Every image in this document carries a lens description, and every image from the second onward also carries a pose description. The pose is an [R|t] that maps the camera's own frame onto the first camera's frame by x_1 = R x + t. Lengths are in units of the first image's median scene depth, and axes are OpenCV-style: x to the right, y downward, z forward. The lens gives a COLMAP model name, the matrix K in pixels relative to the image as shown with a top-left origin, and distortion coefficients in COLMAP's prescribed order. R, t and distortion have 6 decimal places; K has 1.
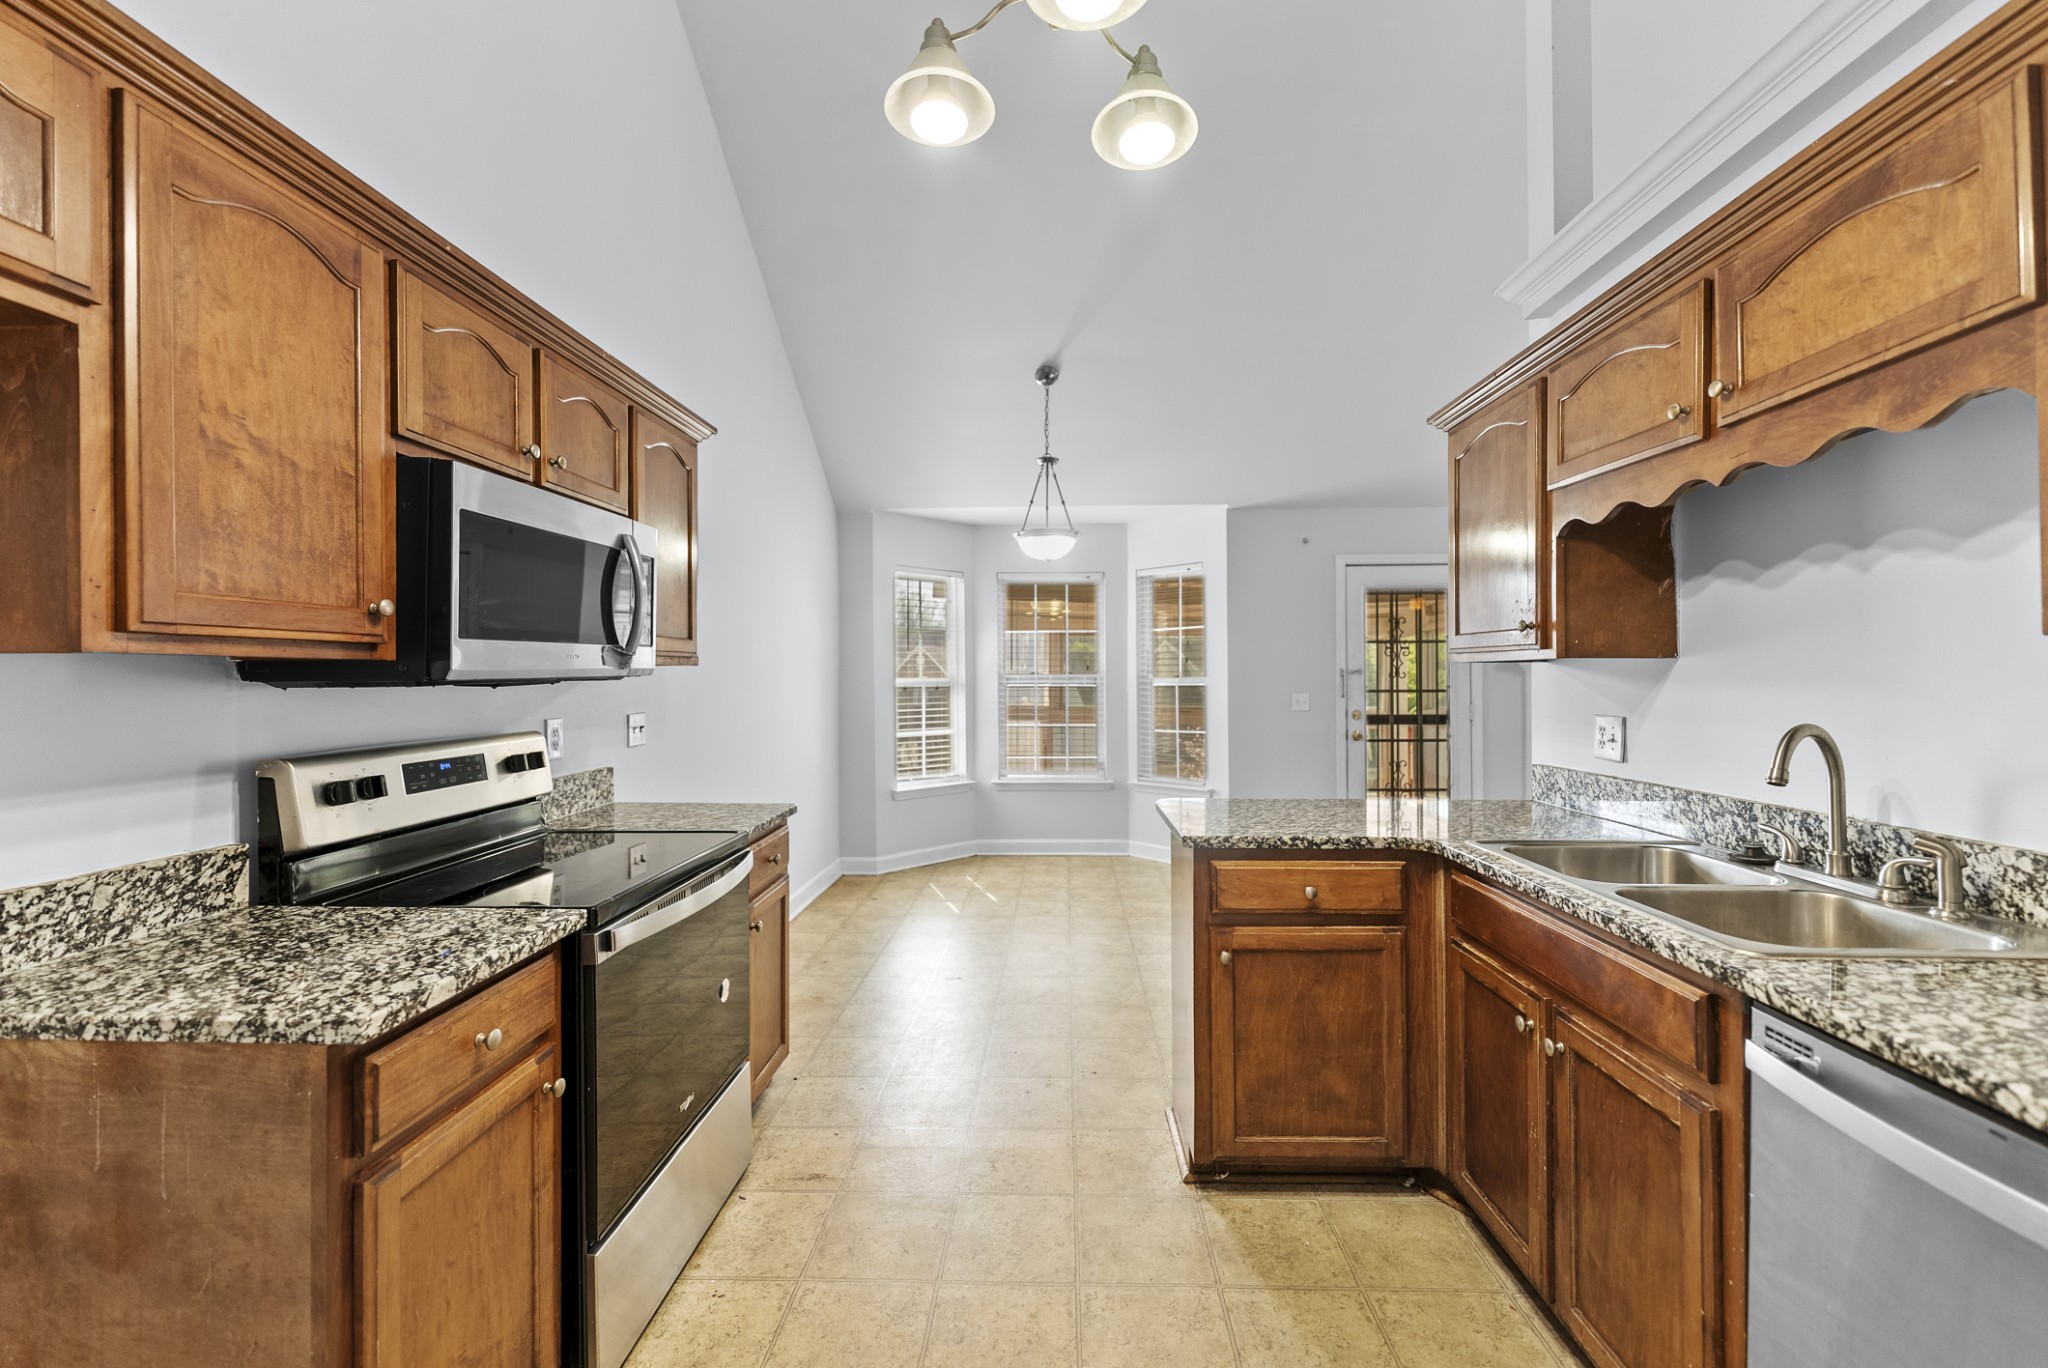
lens RADIAL K [[851.7, 0, 1024.8], [0, 851.7, 675.5], [0, 0, 1]] dist [0.006408, -0.000292]
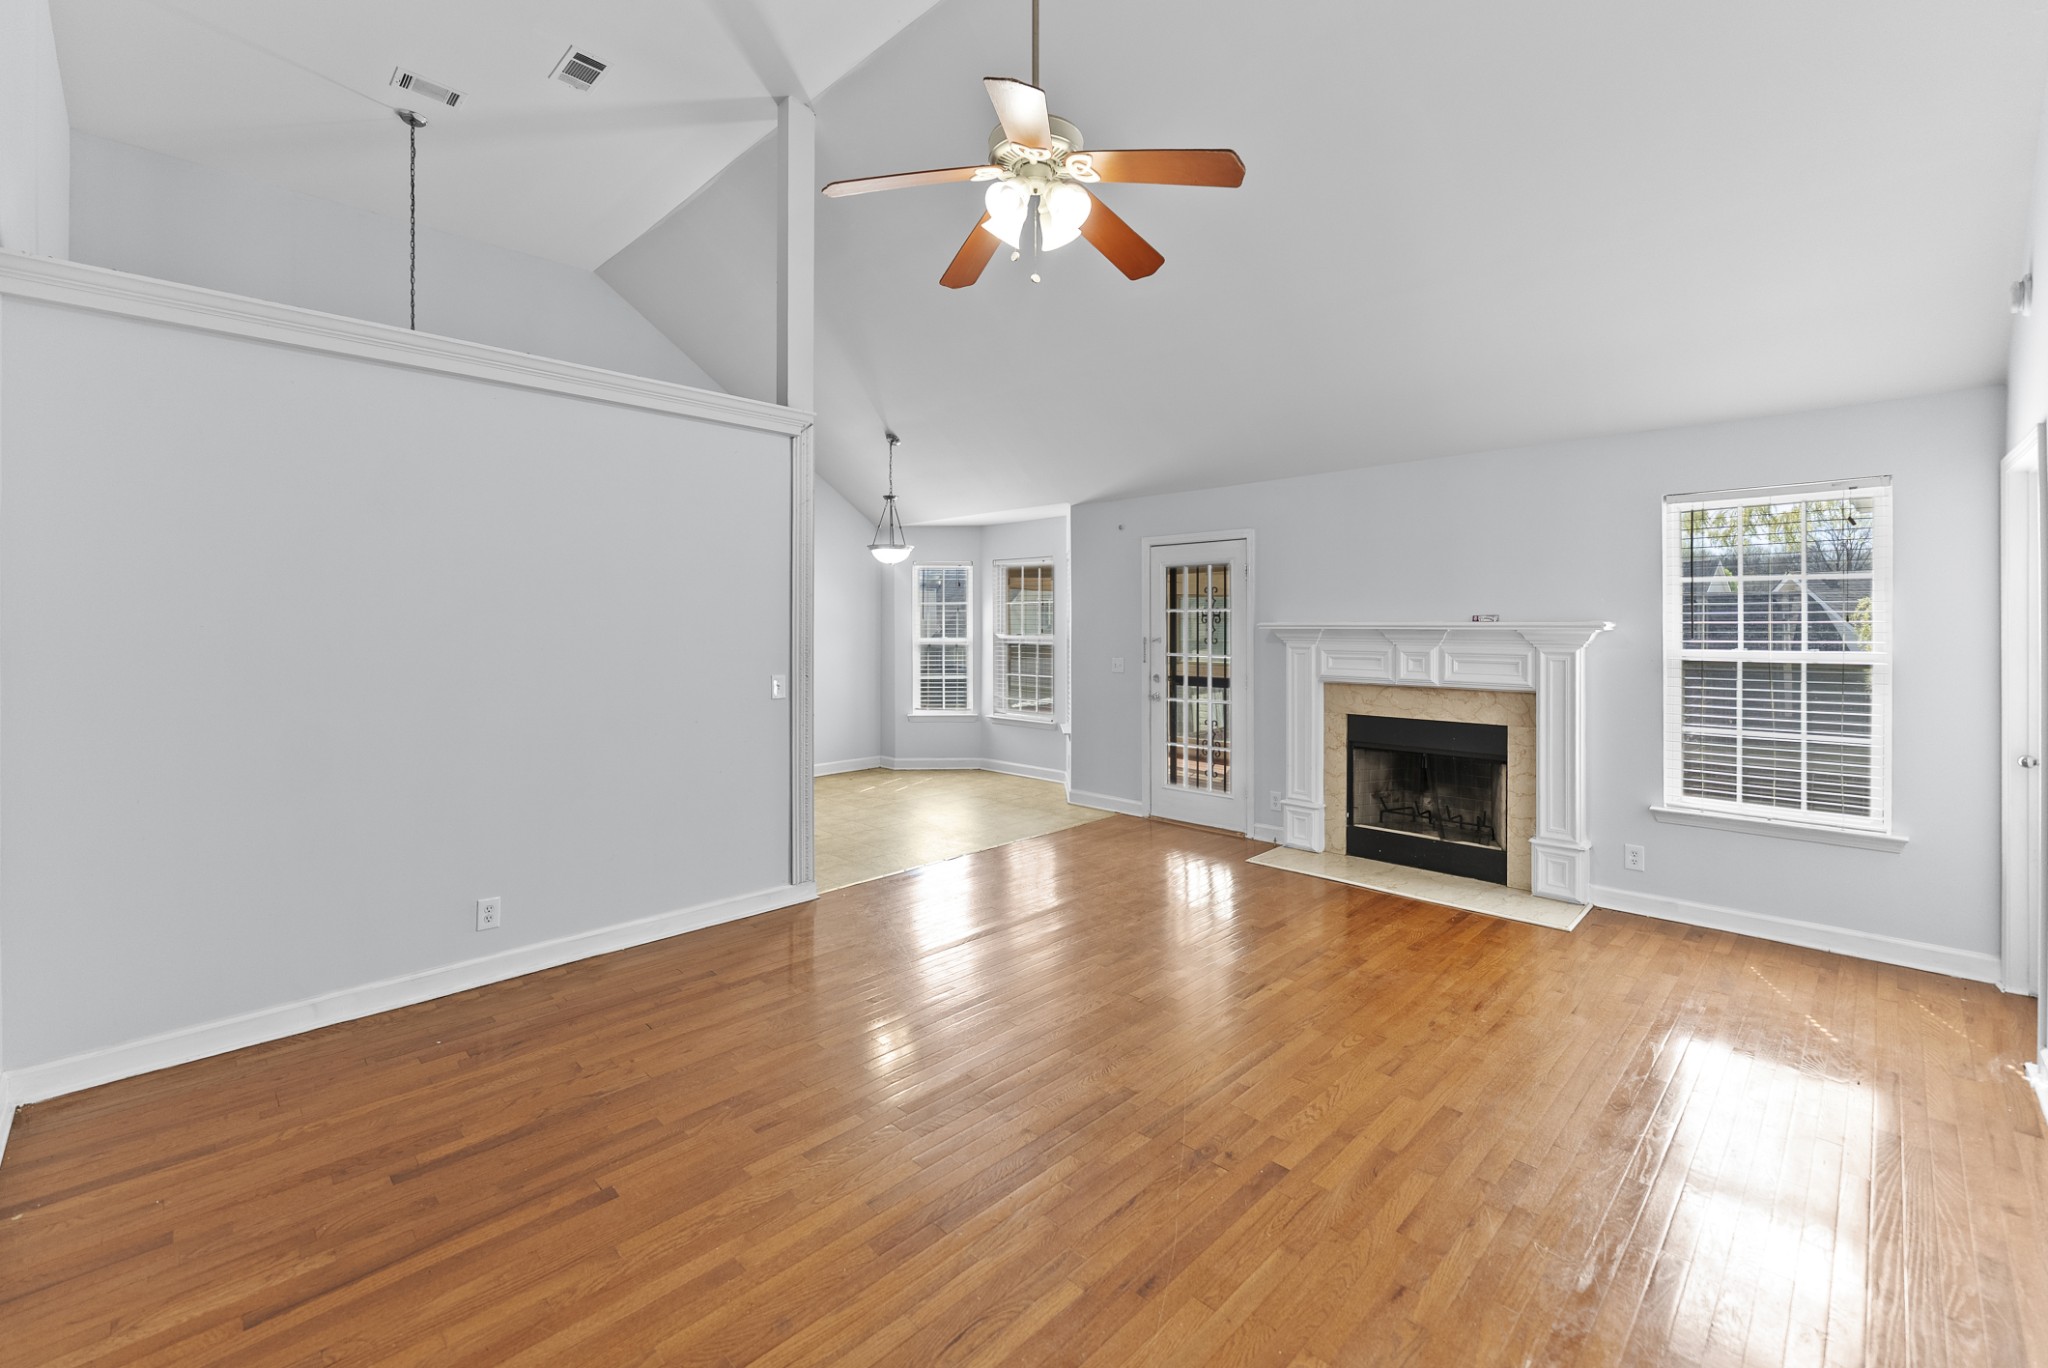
lens RADIAL K [[851.7, 0, 1018.1], [0, 851.7, 623.7], [0, 0, 1]] dist [0.006408, -0.000292]
pose [[0.744379, 0.004476, -0.667742, 2.319679], [-0.002195, 0.999989, 0.004257, -0.070737], [0.667753, -0.001703, 0.744381, 0.080868]]
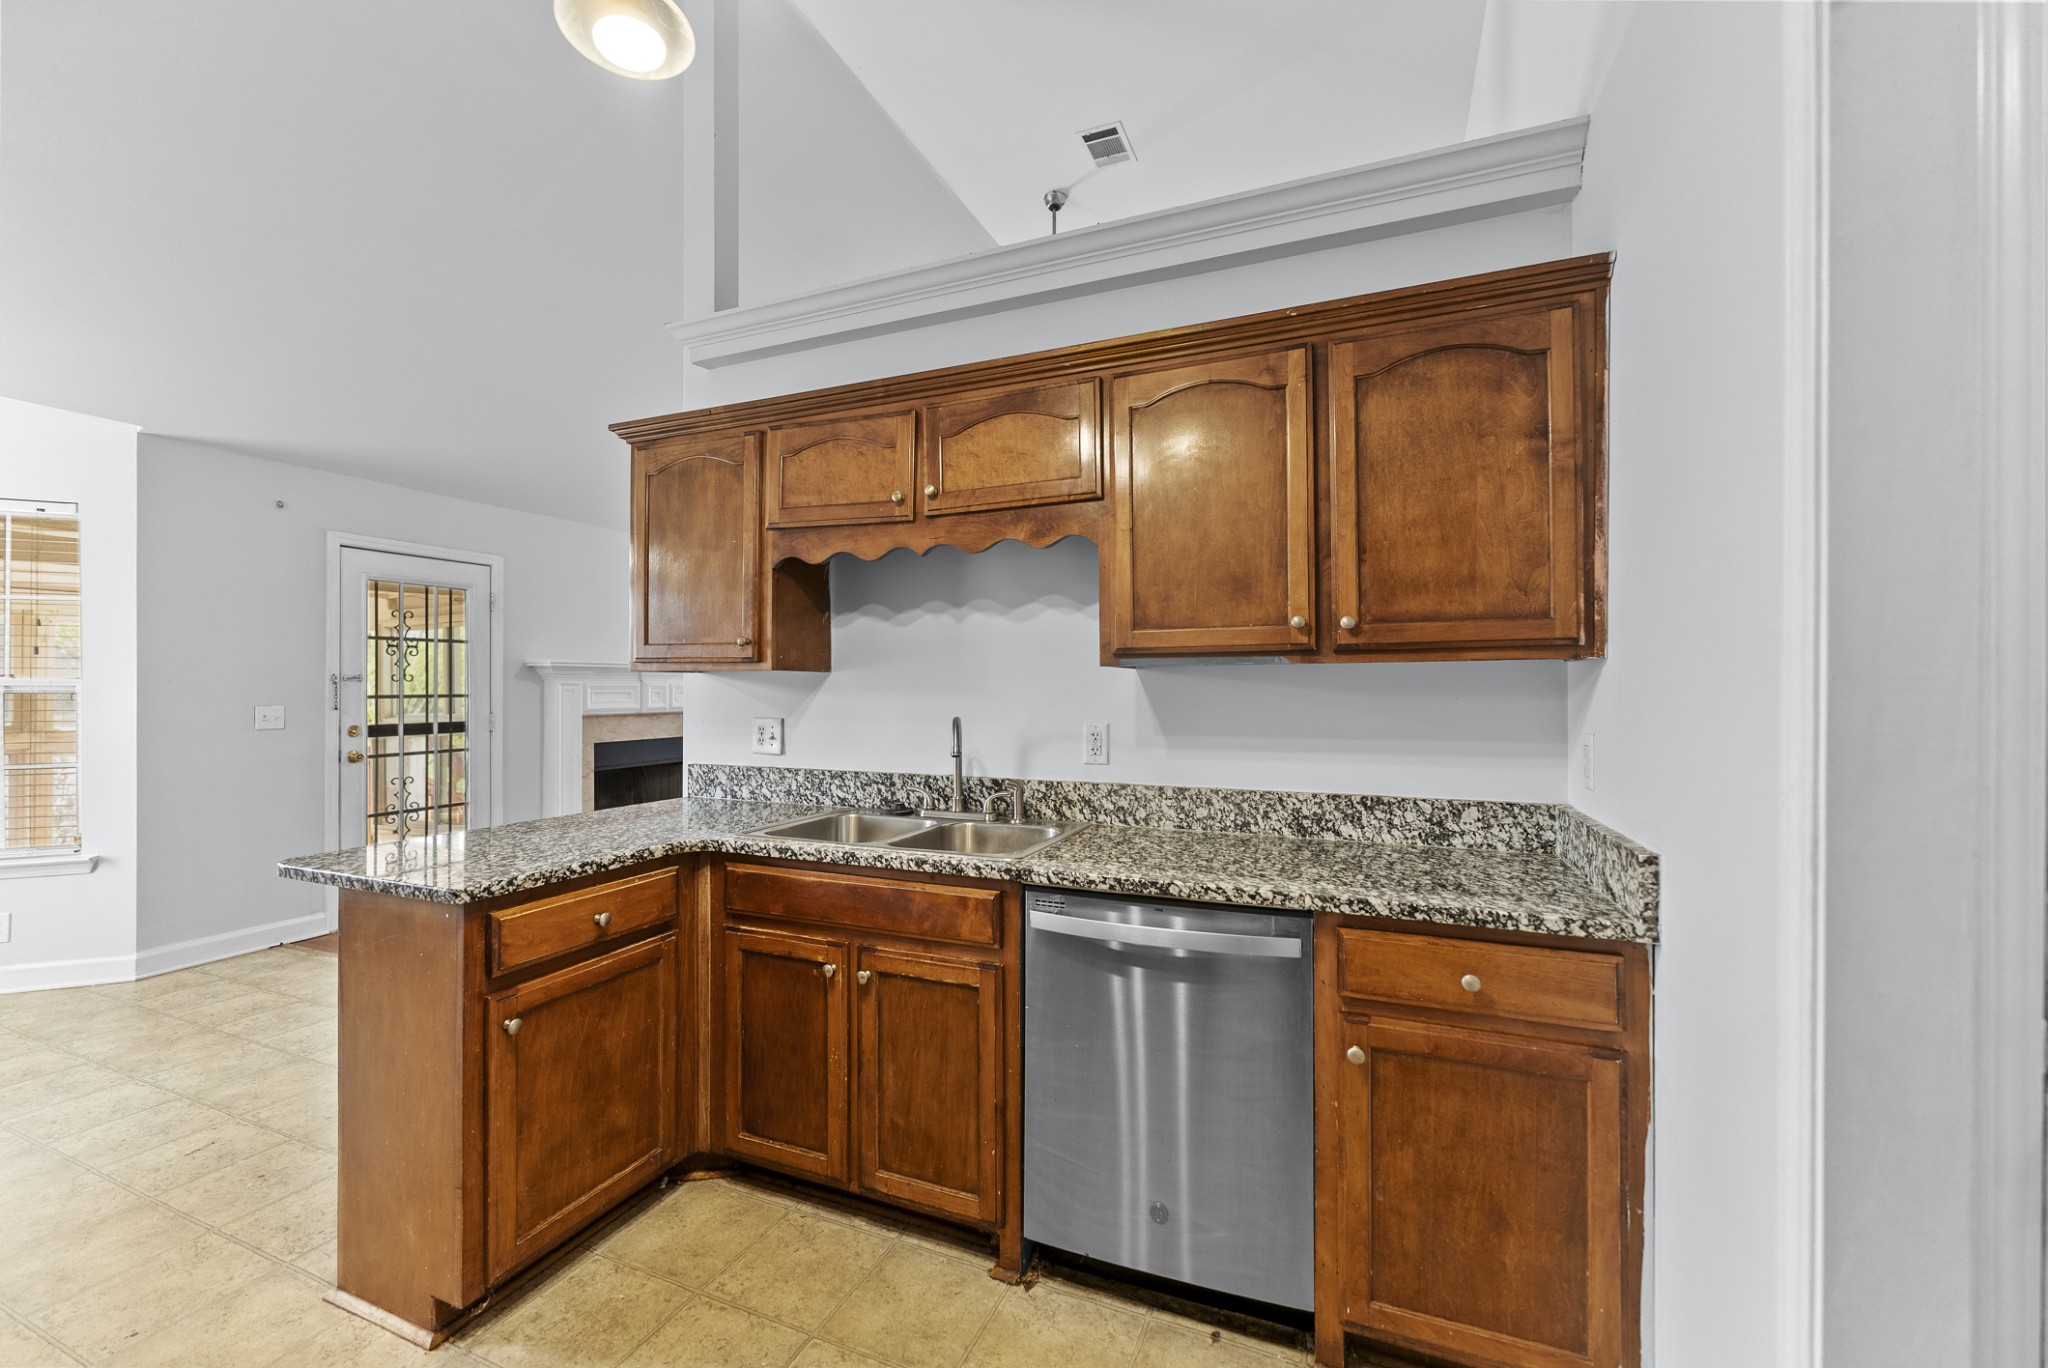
lens RADIAL K [[851.7, 0, 1039.7], [0, 851.7, 682.5], [0, 0, 1]] dist [0.006408, -0.000292]
pose [[0.332252, 0.008789, 0.943150, -0.377241], [-0.006584, 0.999954, -0.006999, 0.002741], [-0.943168, -0.003884, 0.332295, 0.252402]]
